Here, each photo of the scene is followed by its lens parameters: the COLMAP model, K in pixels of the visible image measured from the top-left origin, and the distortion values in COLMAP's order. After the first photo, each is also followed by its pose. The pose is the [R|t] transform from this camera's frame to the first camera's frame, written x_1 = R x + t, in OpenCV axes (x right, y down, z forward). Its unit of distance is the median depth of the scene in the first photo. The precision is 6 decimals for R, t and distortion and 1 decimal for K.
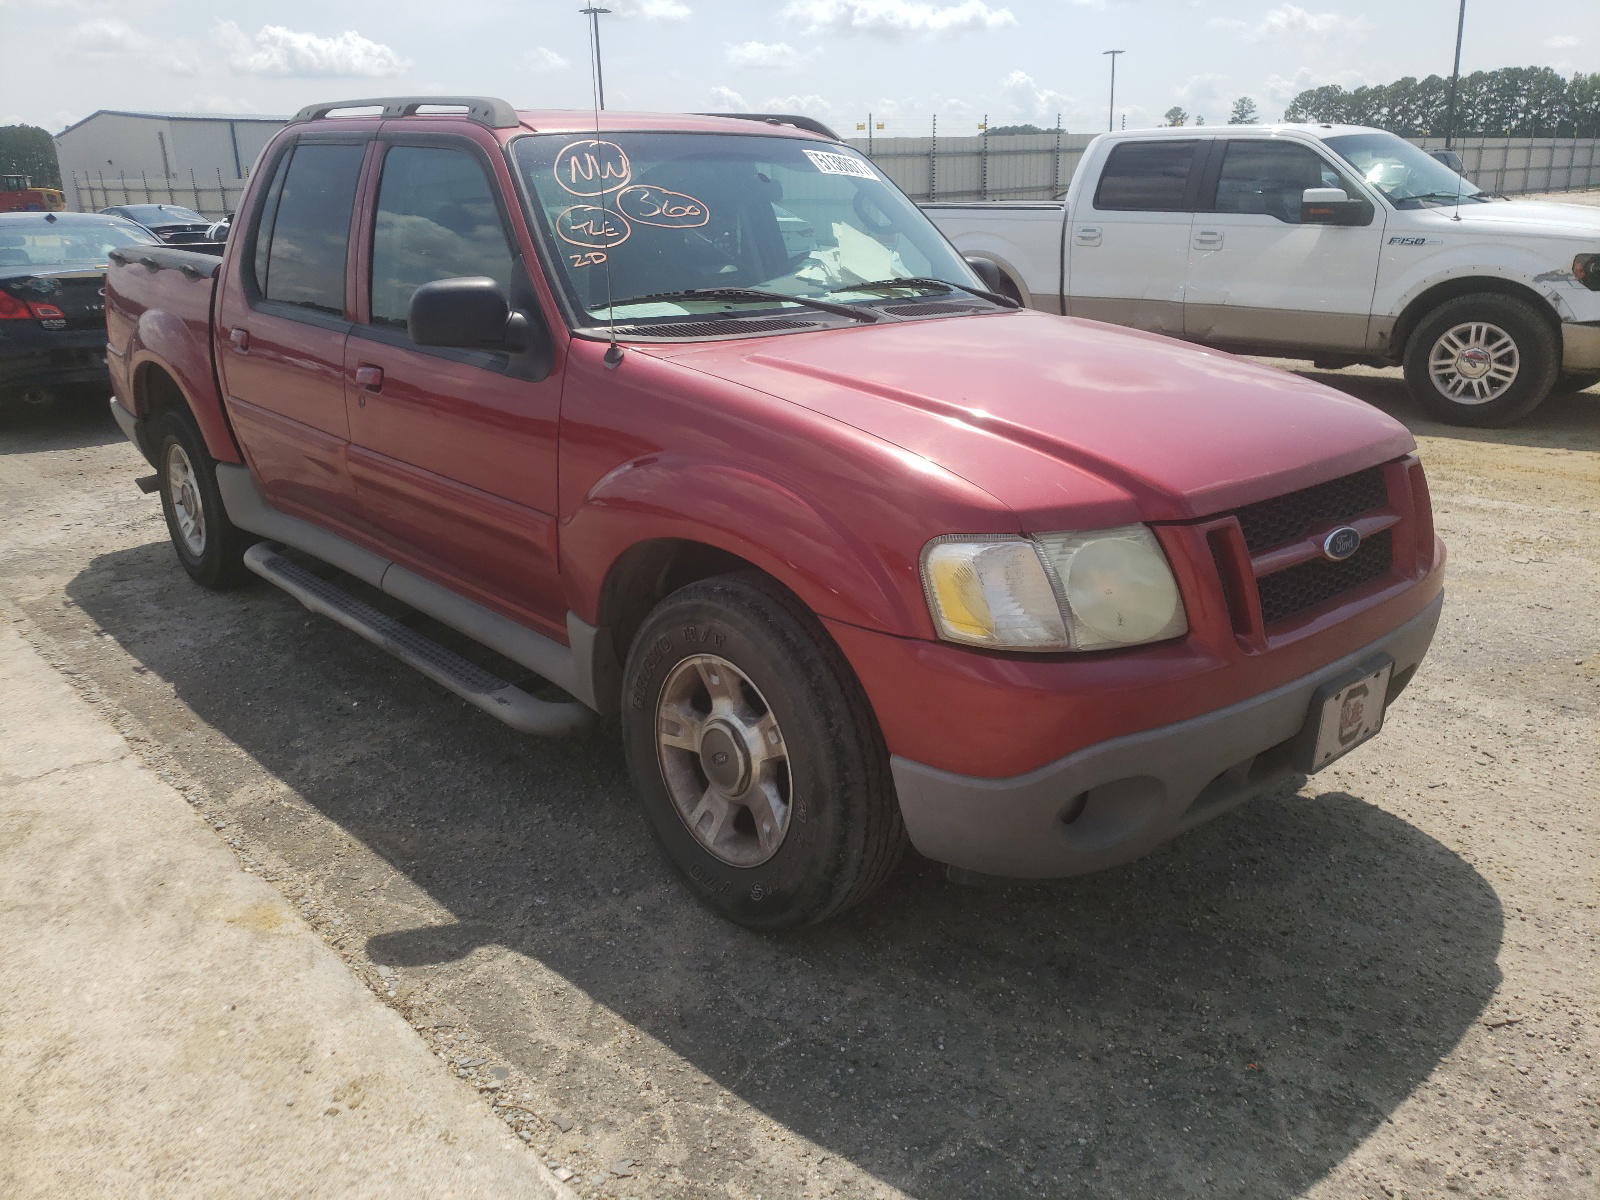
lens RADIAL K [[1230.2, 0, 800.0], [0, 1230.2, 600.0], [0, 0, 1]] dist [0.022233, -0.008959]
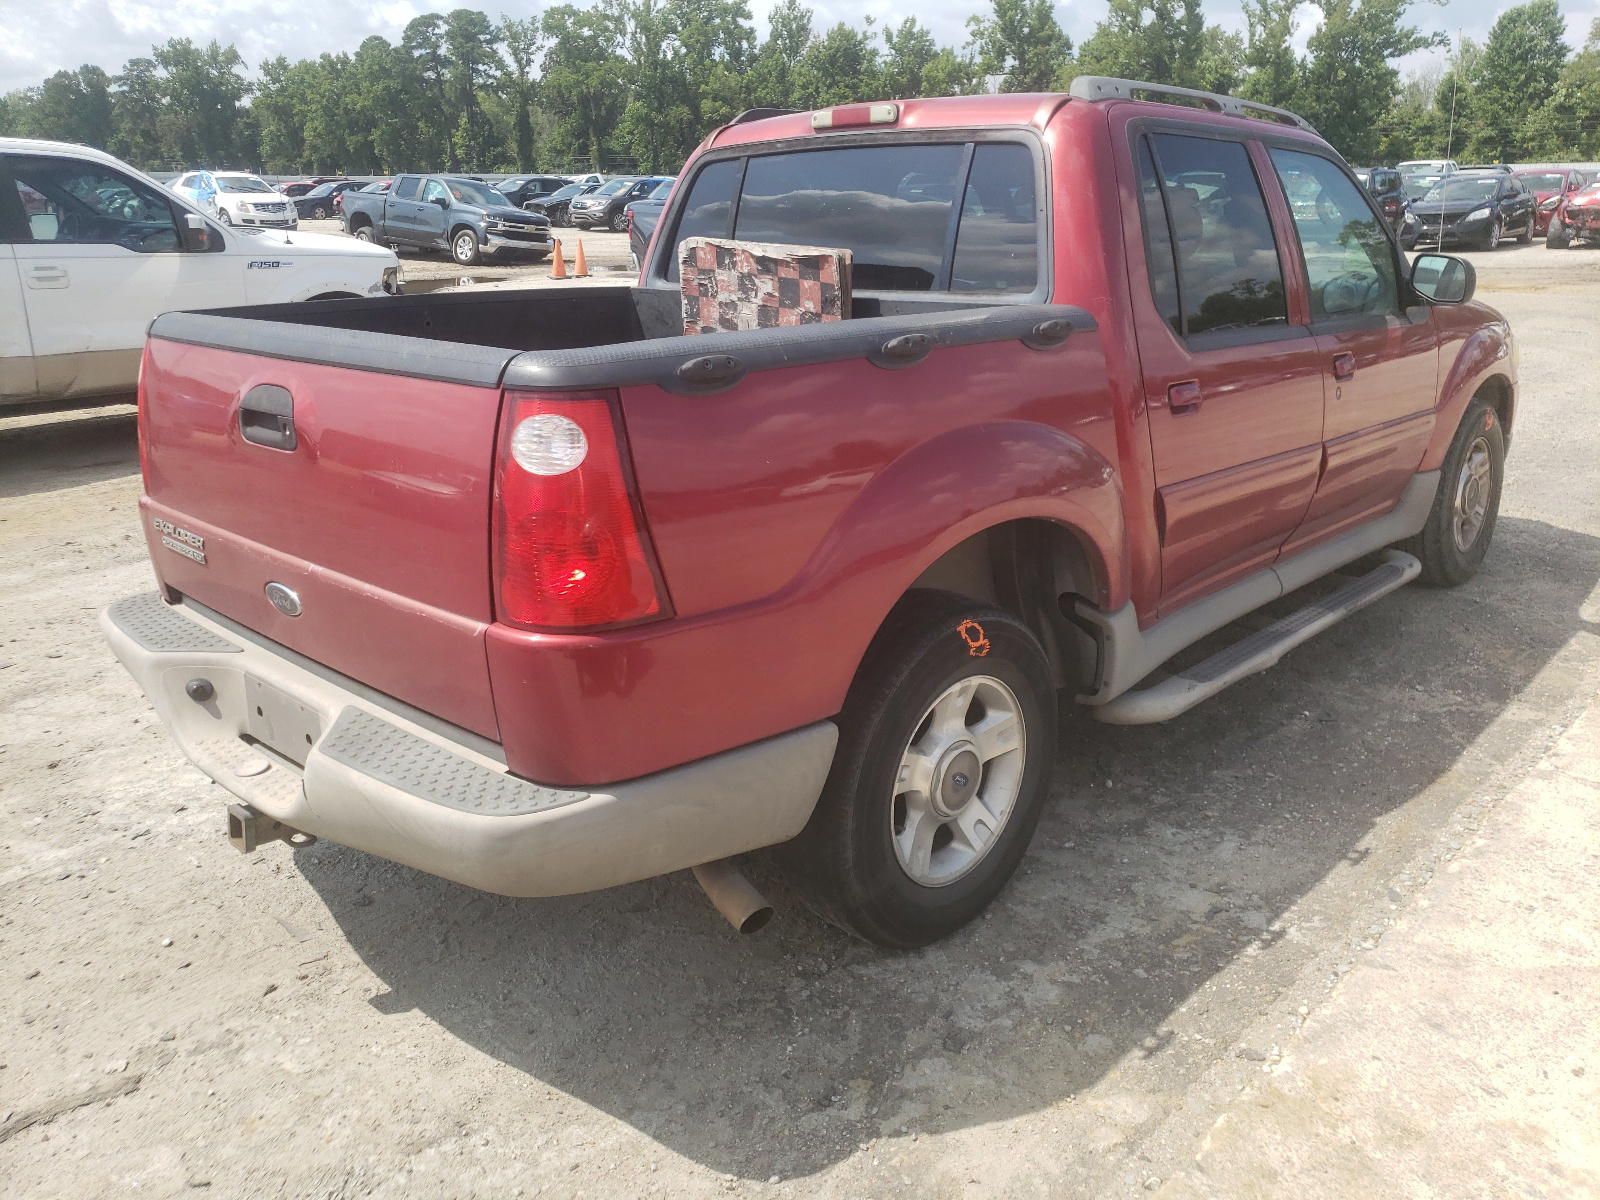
lens RADIAL K [[1213.4, 0, 800.0], [0, 1213.4, 600.0], [0, 0, 1]] dist [0.089290, -0.001565]
pose [[-0.064209, -0.308082, 0.949191, -0.554271], [0.347150, 0.884852, 0.310683, -0.195218], [-0.935609, 0.349460, 0.050135, 0.591542]]
